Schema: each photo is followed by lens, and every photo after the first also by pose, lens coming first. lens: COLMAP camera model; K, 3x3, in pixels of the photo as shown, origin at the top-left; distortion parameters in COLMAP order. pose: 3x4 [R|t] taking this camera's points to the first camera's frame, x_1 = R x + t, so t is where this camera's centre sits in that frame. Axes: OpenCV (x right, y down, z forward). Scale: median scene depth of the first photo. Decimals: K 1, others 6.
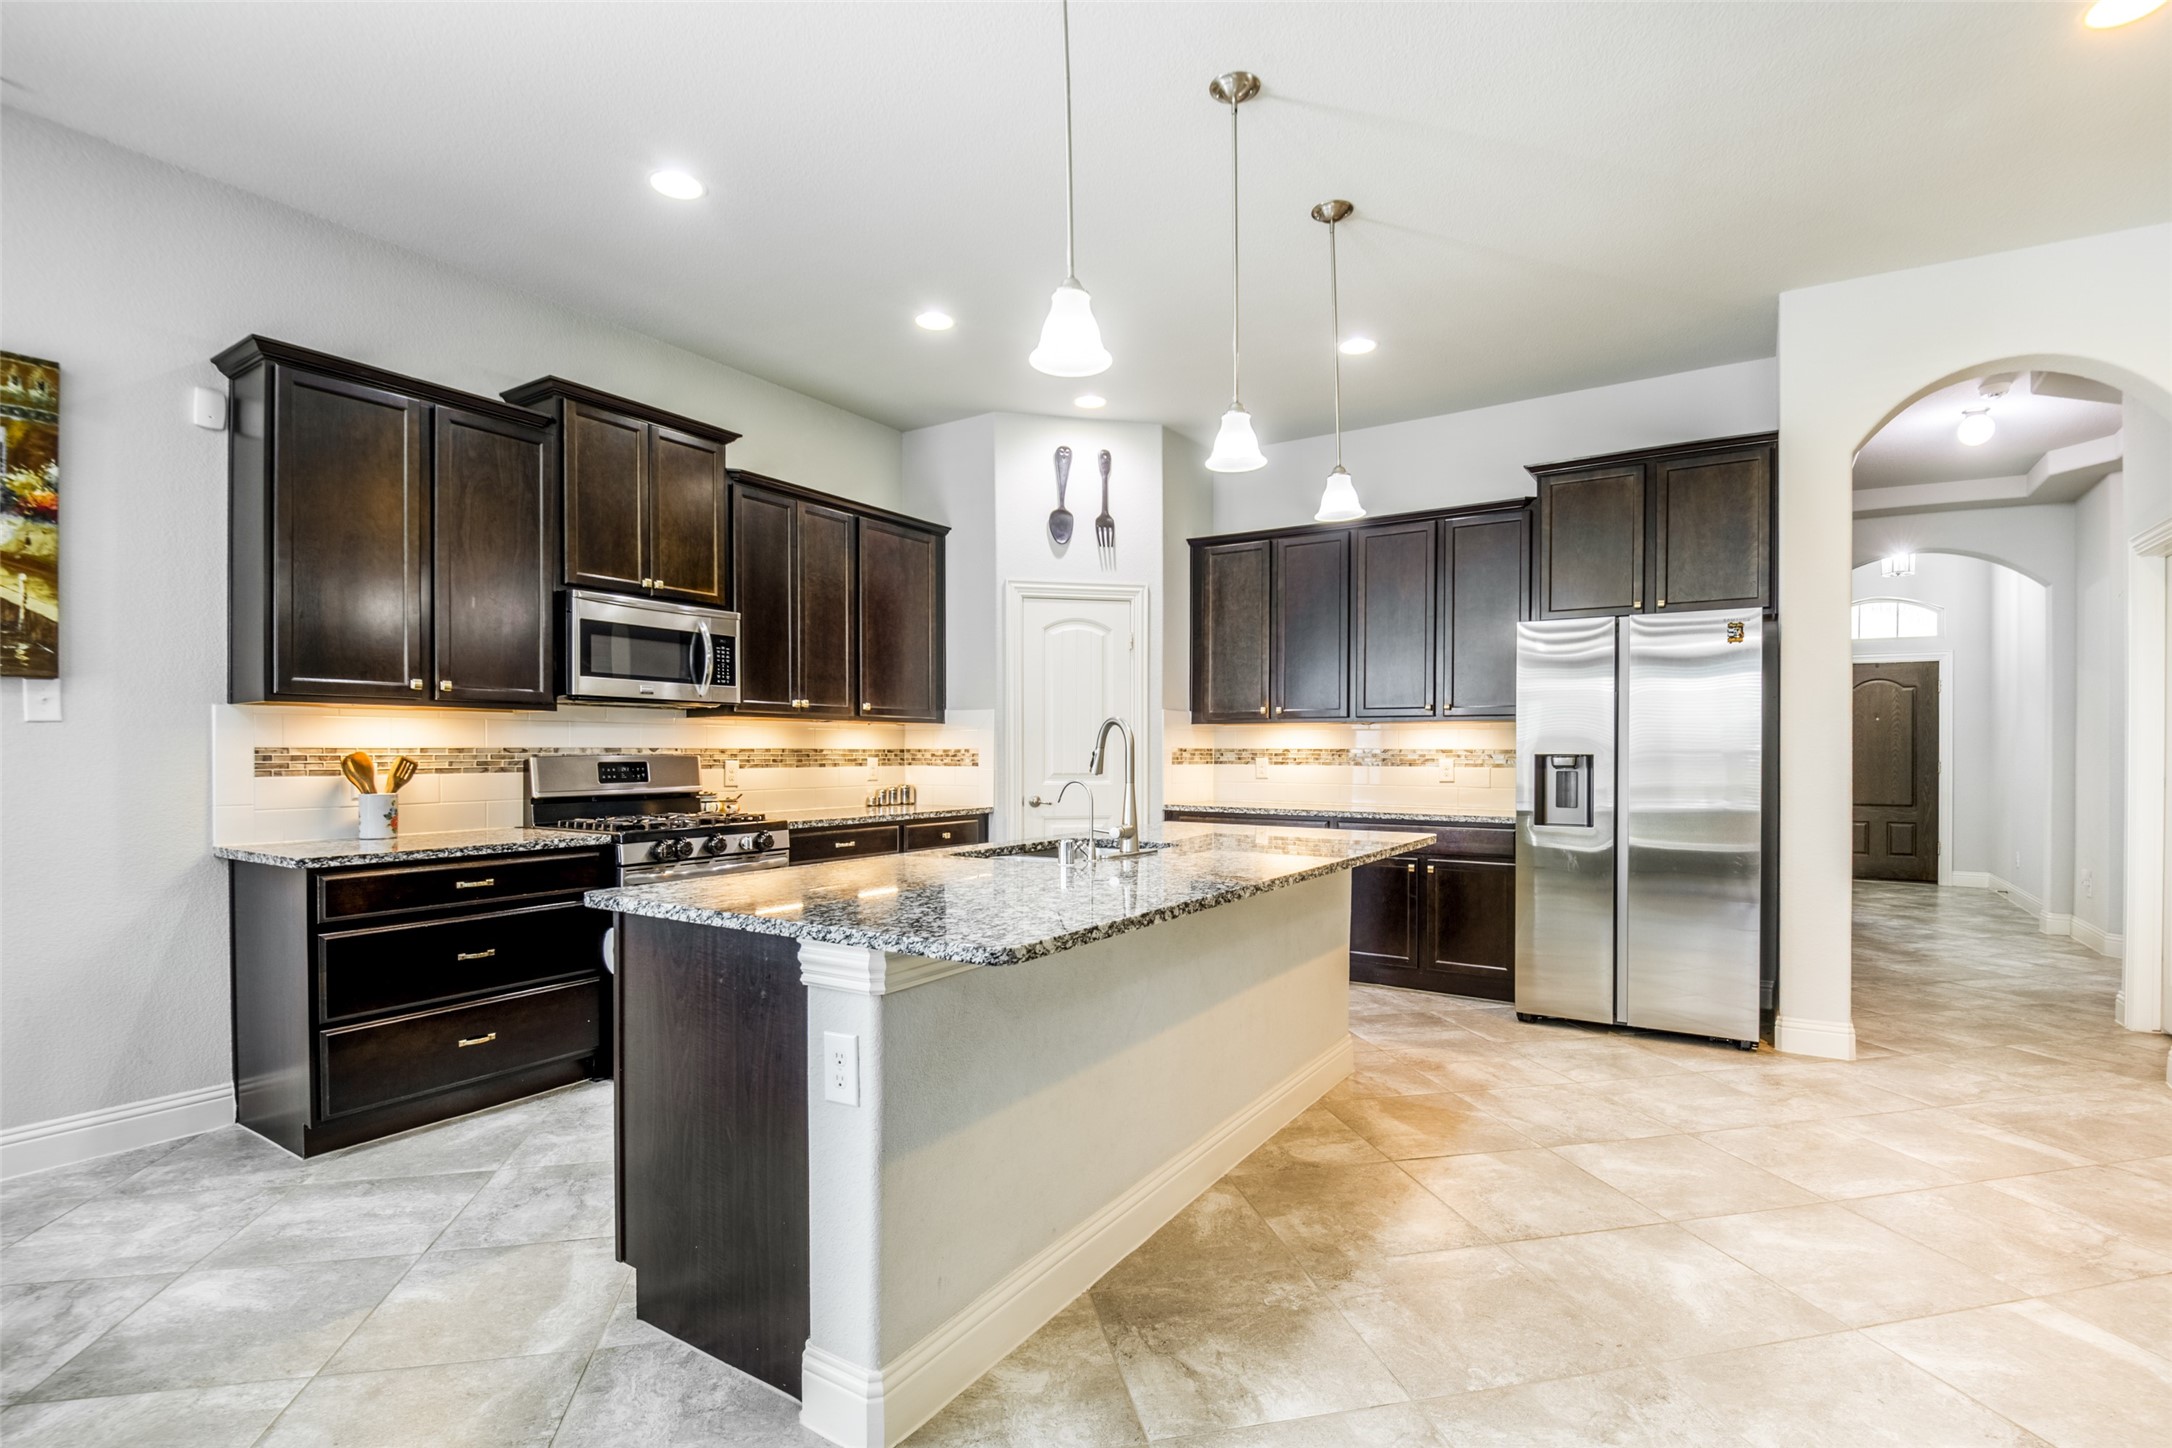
lens RADIAL K [[1018.6, 0, 1125.3], [0, 1018.6, 736.1], [0, 0, 1]] dist [0.001301, 0.000008]
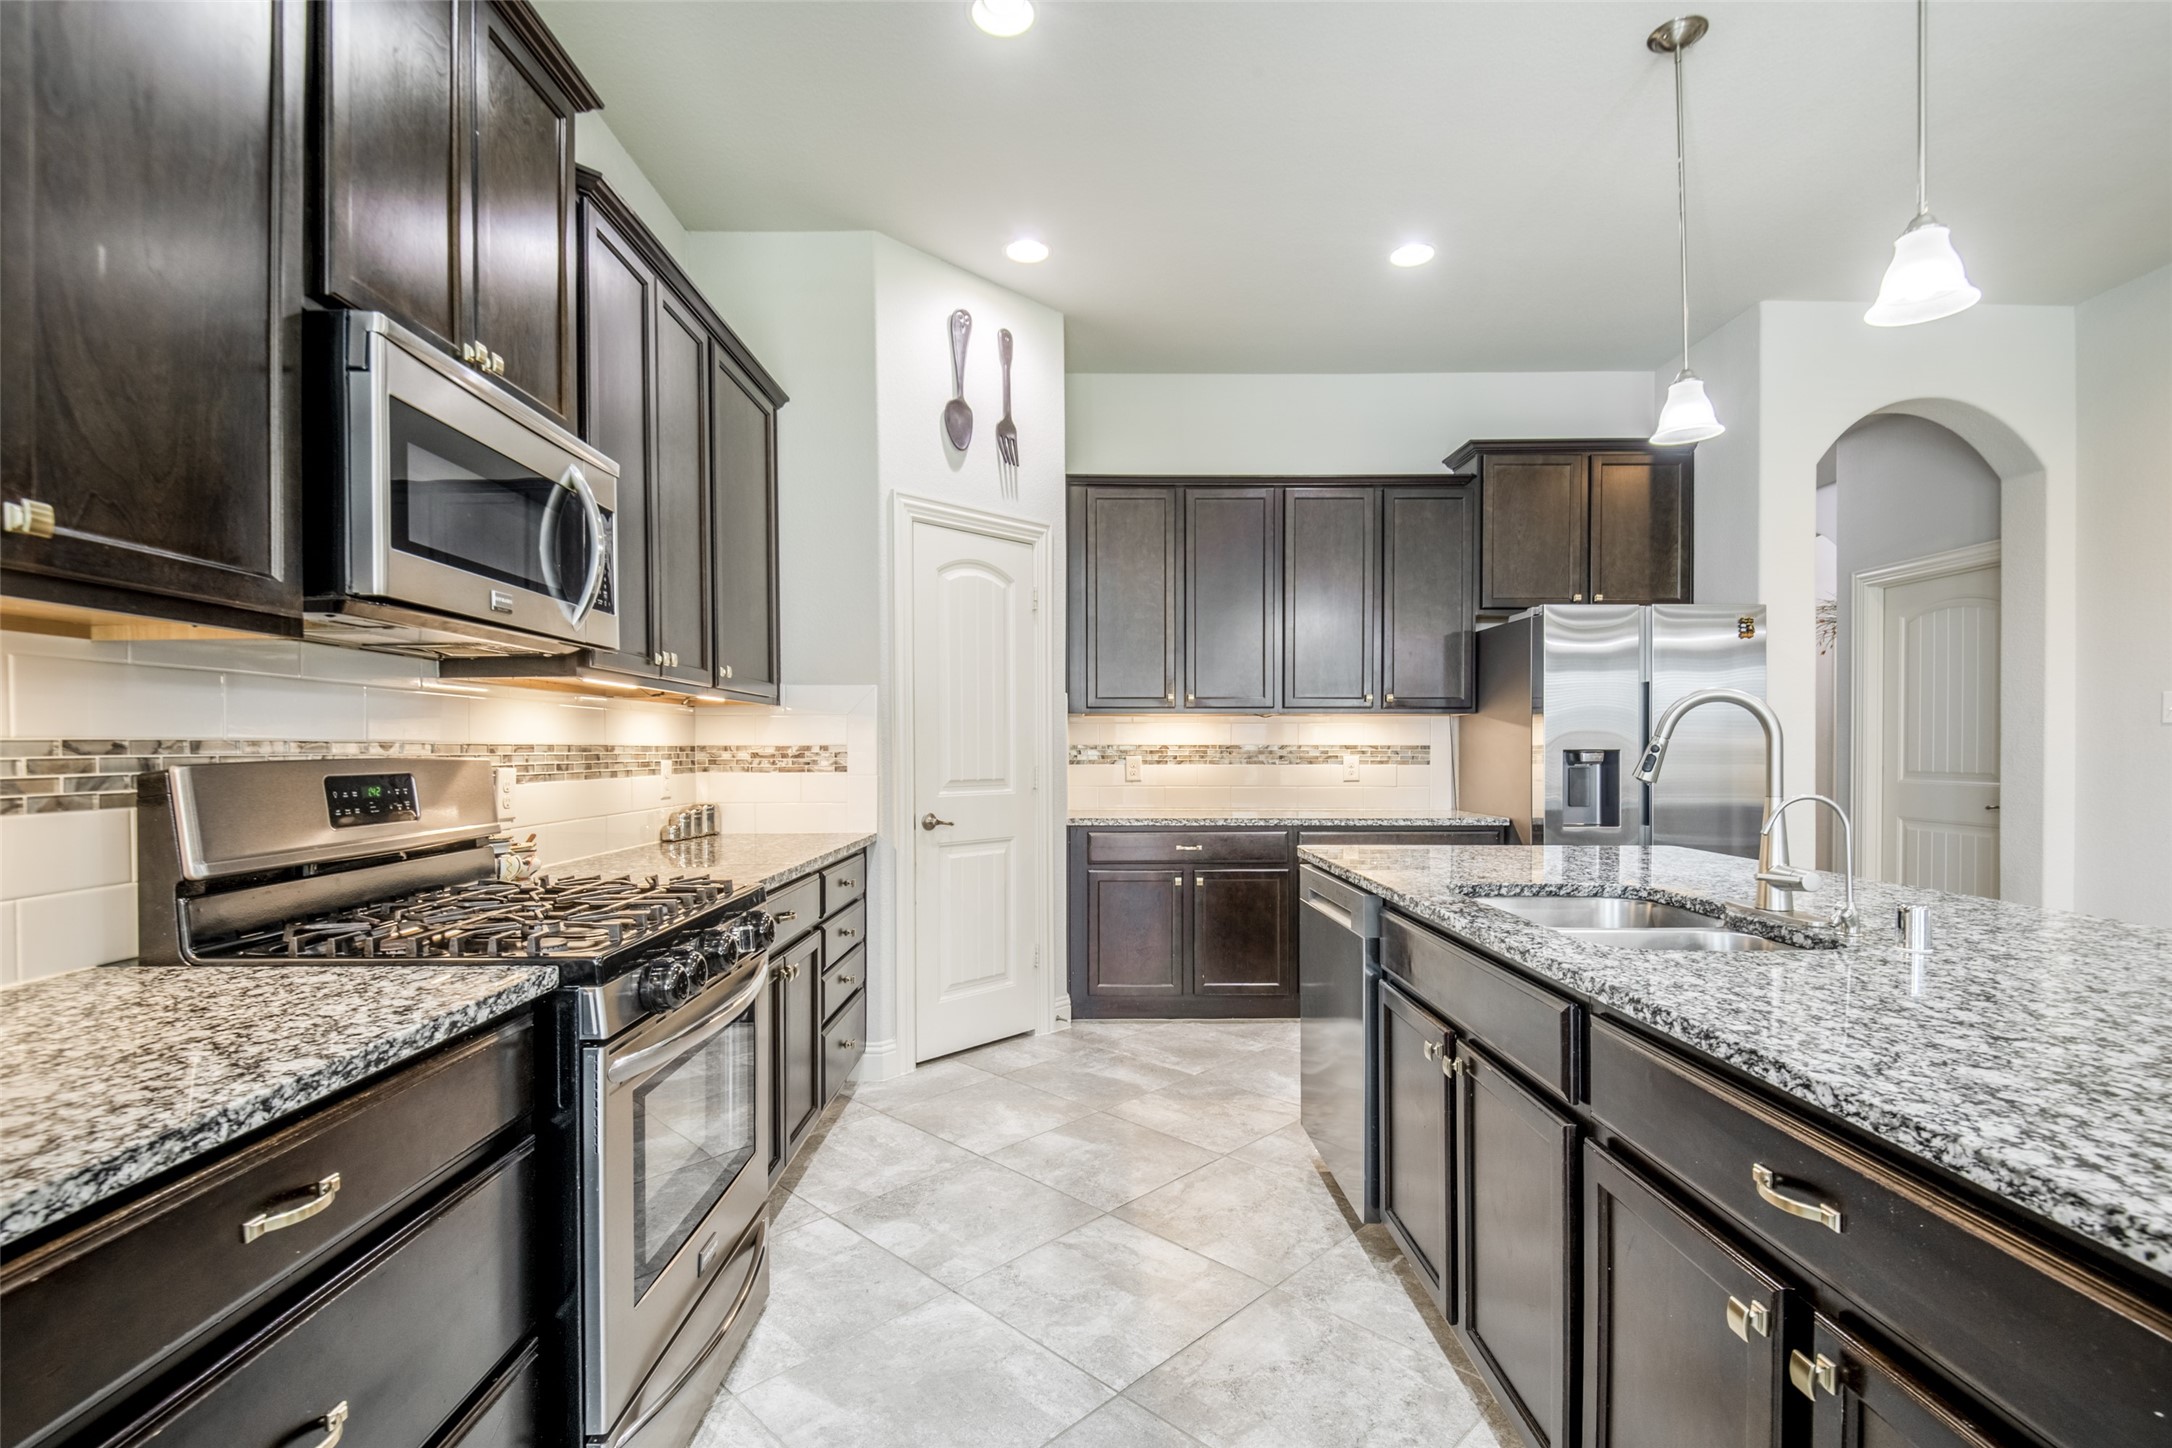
lens RADIAL K [[994.1, 0, 1083.2], [0, 994.1, 742.3], [0, 0, 1]] dist [0.013196, -0.025215]
pose [[0.849783, 0.000650, 0.527132, -0.353254], [-0.004431, 0.999973, 0.005910, 0.006284], [-0.527114, -0.007357, 0.849763, 0.381681]]
